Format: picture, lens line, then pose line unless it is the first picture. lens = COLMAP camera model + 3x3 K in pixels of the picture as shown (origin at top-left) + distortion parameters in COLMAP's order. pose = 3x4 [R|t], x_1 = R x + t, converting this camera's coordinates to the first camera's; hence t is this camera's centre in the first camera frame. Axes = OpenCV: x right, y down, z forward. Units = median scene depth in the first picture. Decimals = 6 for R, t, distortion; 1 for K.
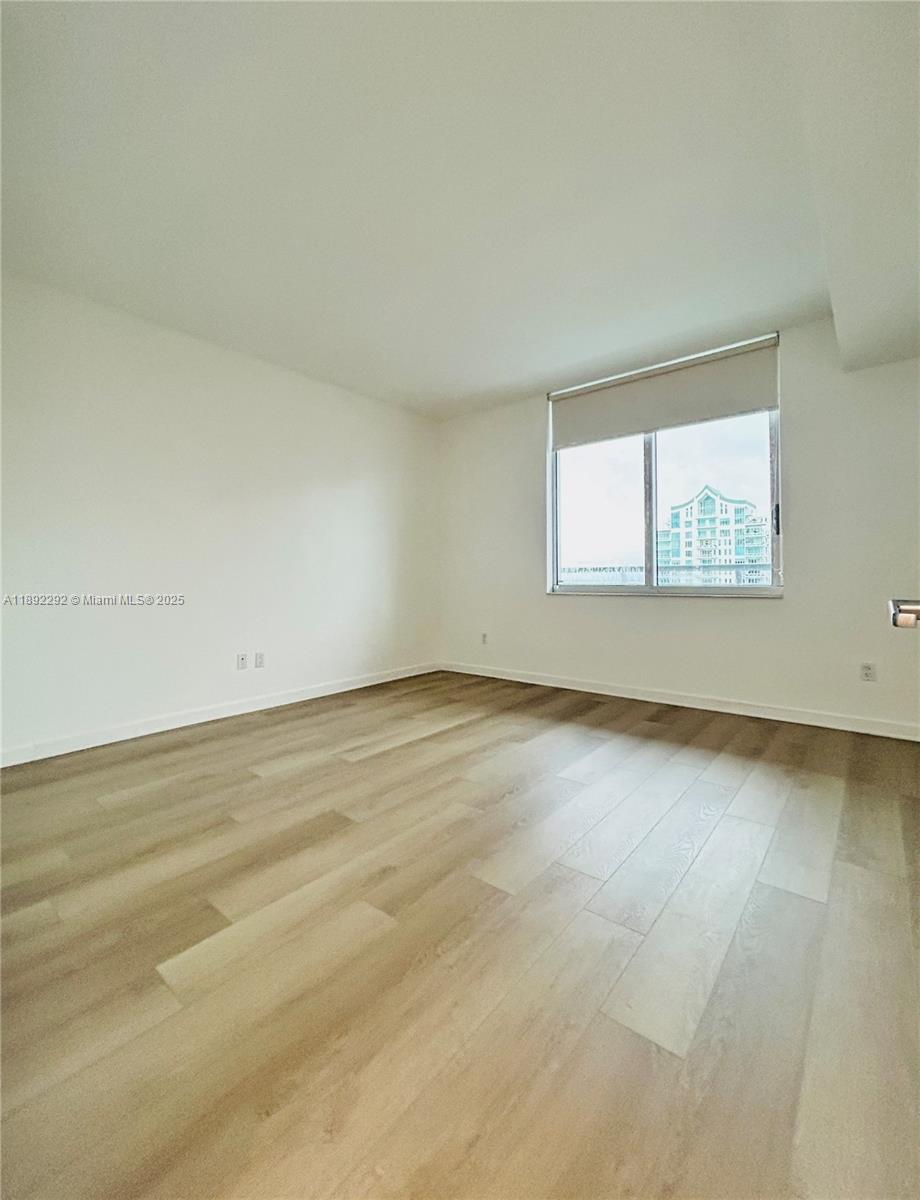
lens RADIAL K [[518.7, 0, 463.1], [0, 518.7, 565.8], [0, 0, 1]] dist [-0.000978, 0.000300]
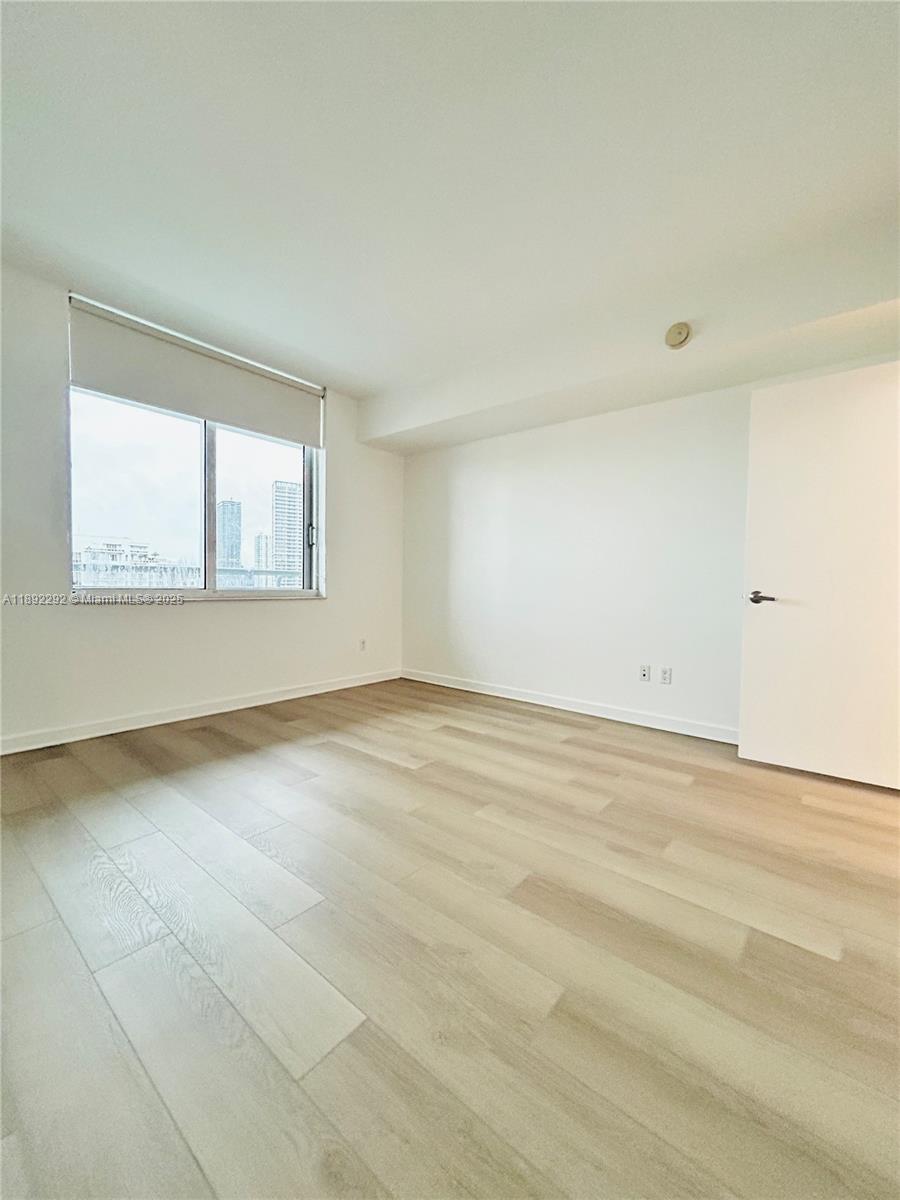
lens RADIAL K [[477.5, 0, 448.6], [0, 477.5, 602.4], [0, 0, 1]] dist [0.000497, 0.000220]
pose [[-0.002899, -0.034261, 0.999409, -0.864879], [-0.044026, 0.998448, 0.034101, 0.024464], [-0.999026, -0.043901, -0.004403, 1.029771]]
